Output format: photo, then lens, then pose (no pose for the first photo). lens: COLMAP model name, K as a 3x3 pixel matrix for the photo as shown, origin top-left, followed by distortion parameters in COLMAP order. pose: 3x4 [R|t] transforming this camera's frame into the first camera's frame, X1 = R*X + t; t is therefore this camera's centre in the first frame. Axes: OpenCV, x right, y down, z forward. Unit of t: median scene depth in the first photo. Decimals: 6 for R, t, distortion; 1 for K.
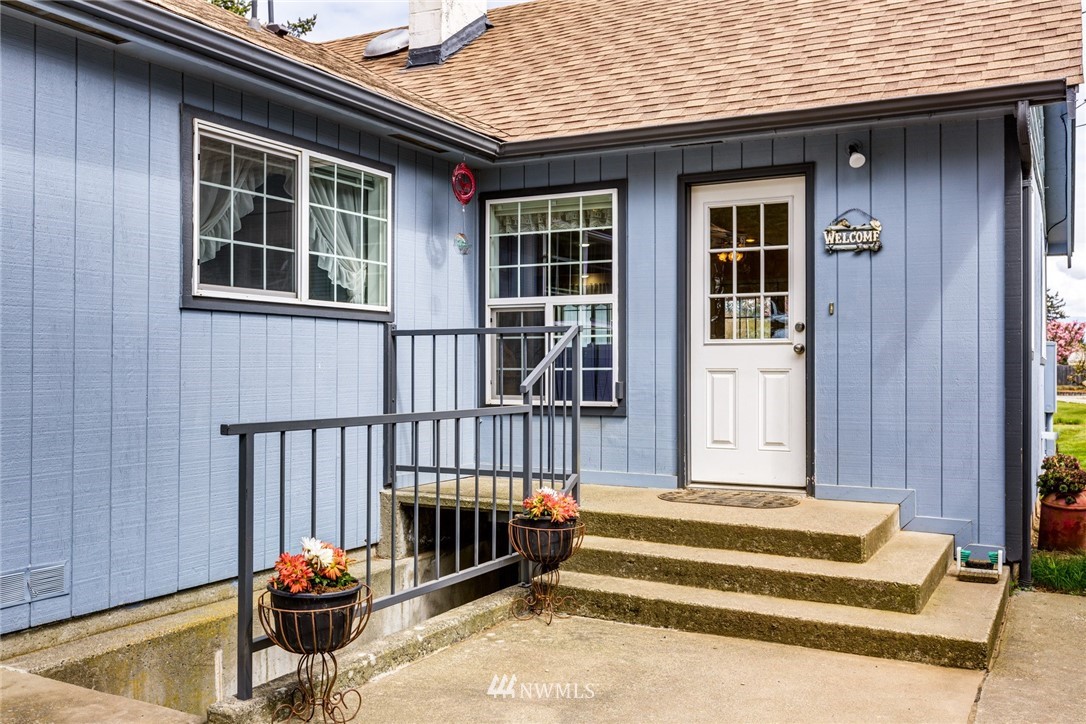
lens RADIAL K [[994.4, 0, 544.9], [0, 994.4, 362.8], [0, 0, 1]] dist [0.055065, 0.000000]
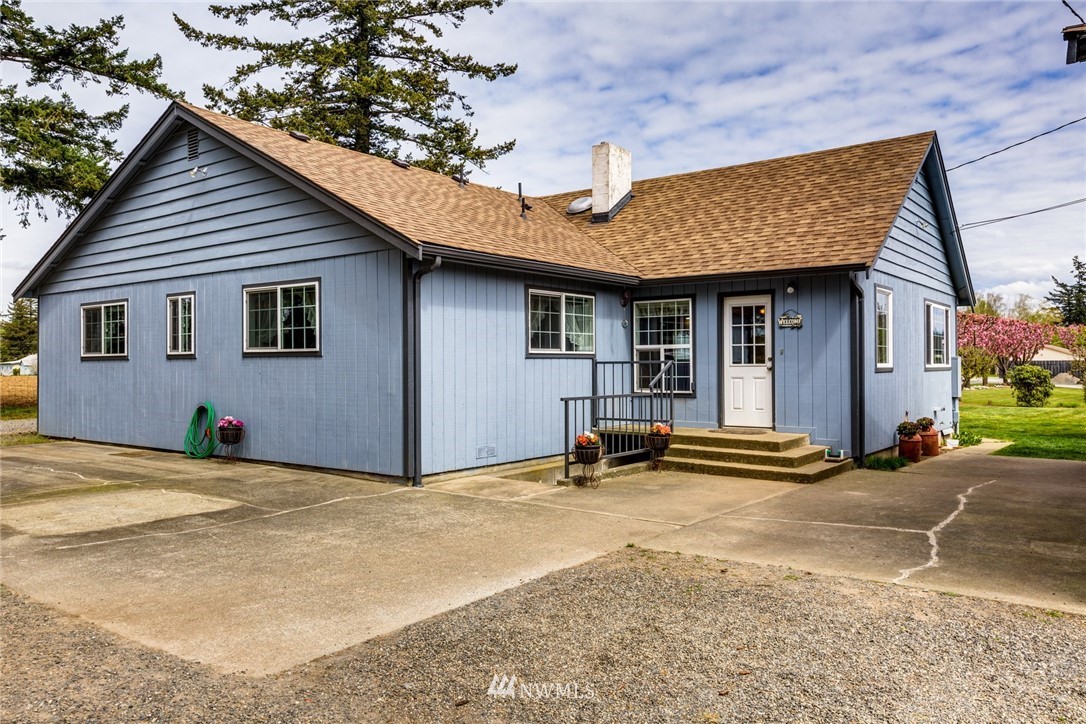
lens RADIAL K [[816.1, 0, 540.4], [0, 816.1, 361.3], [0, 0, 1]] dist [0.006822, -0.001891]
pose [[0.987021, -0.006608, -0.160457, 0.032502], [0.007041, 0.999973, 0.002126, -0.038756], [0.160439, -0.003228, 0.987041, -0.976687]]
